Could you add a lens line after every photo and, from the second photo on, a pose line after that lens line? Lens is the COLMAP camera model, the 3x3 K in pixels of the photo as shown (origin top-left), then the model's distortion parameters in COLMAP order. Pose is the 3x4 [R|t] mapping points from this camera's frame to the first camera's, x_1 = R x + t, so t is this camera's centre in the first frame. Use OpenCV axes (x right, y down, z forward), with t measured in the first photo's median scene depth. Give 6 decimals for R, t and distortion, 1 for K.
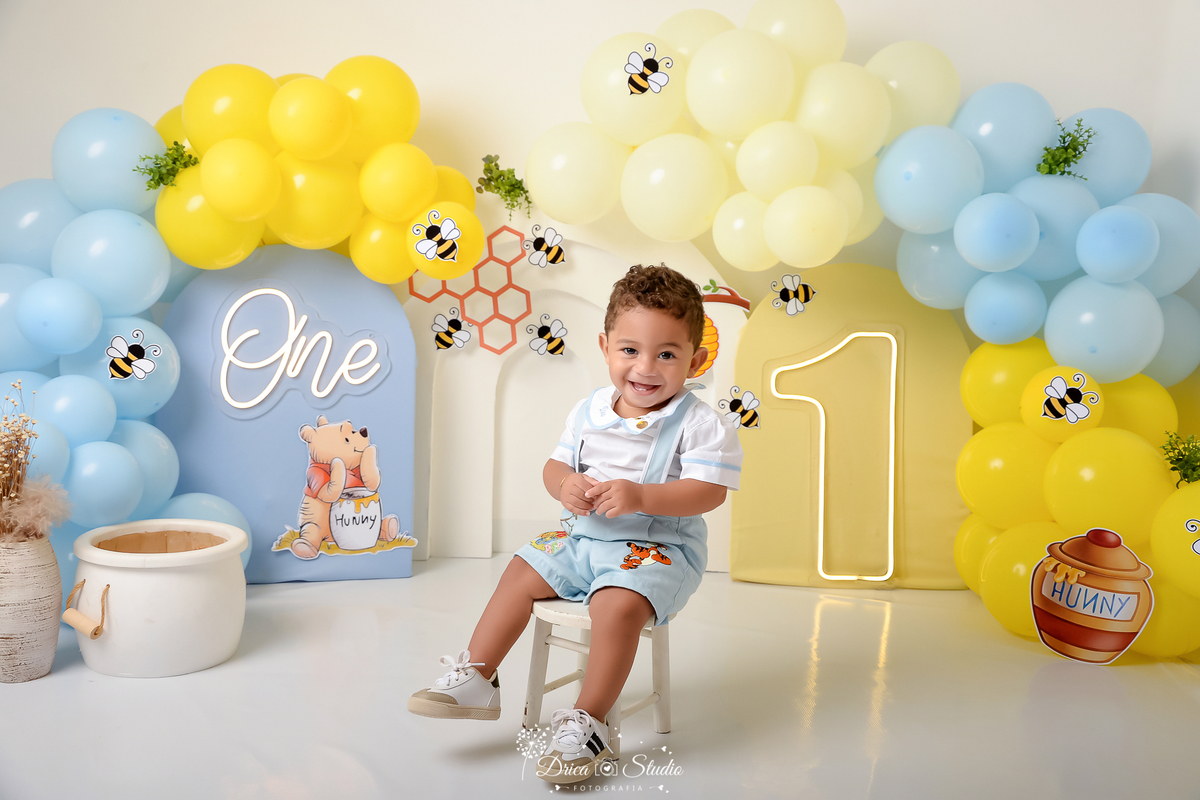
lens RADIAL K [[1148.4, 0, 600.0], [0, 1148.4, 400.0], [0, 0, 1]] dist [-0.085207, 0.209947]
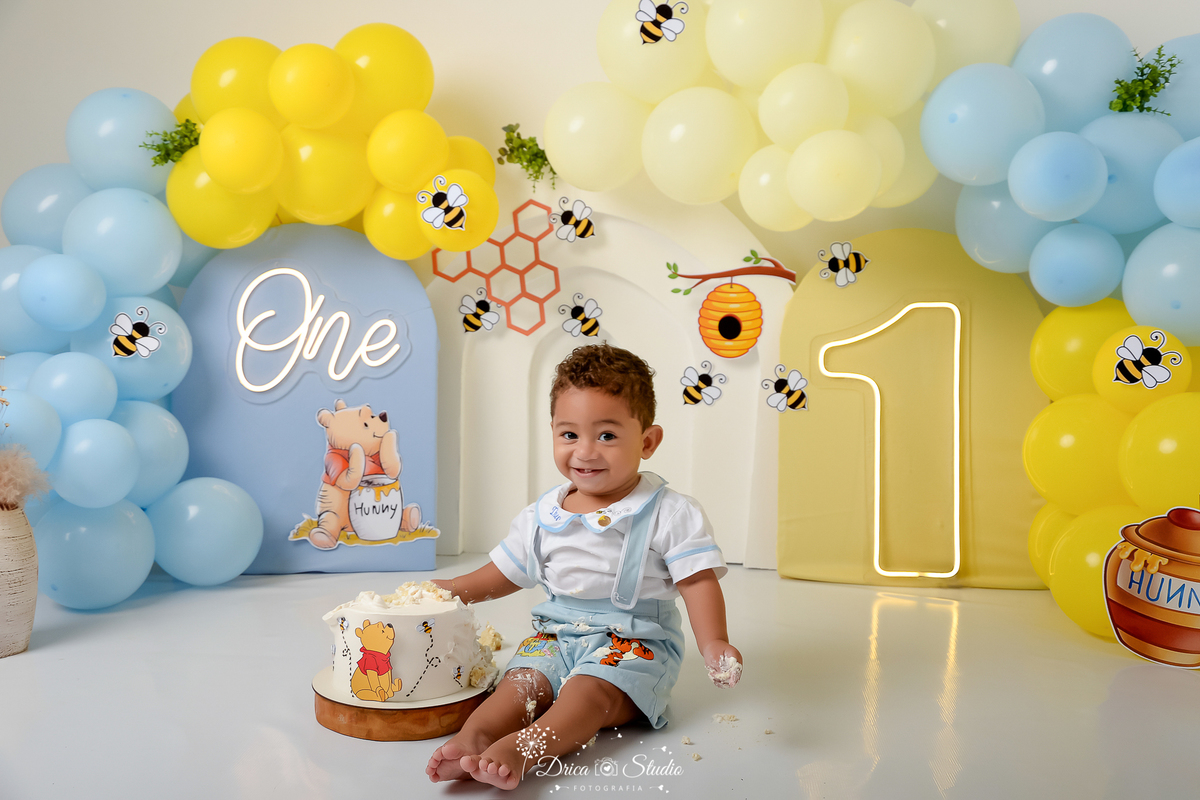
lens RADIAL K [[1148.4, 0, 600.0], [0, 1148.4, 400.0], [0, 0, 1]] dist [-0.085207, 0.209947]
pose [[0.991112, -0.012868, -0.132405, 0.100379], [0.008181, 0.999322, -0.035889, 0.050098], [0.132777, 0.034487, 0.990546, 0.075732]]
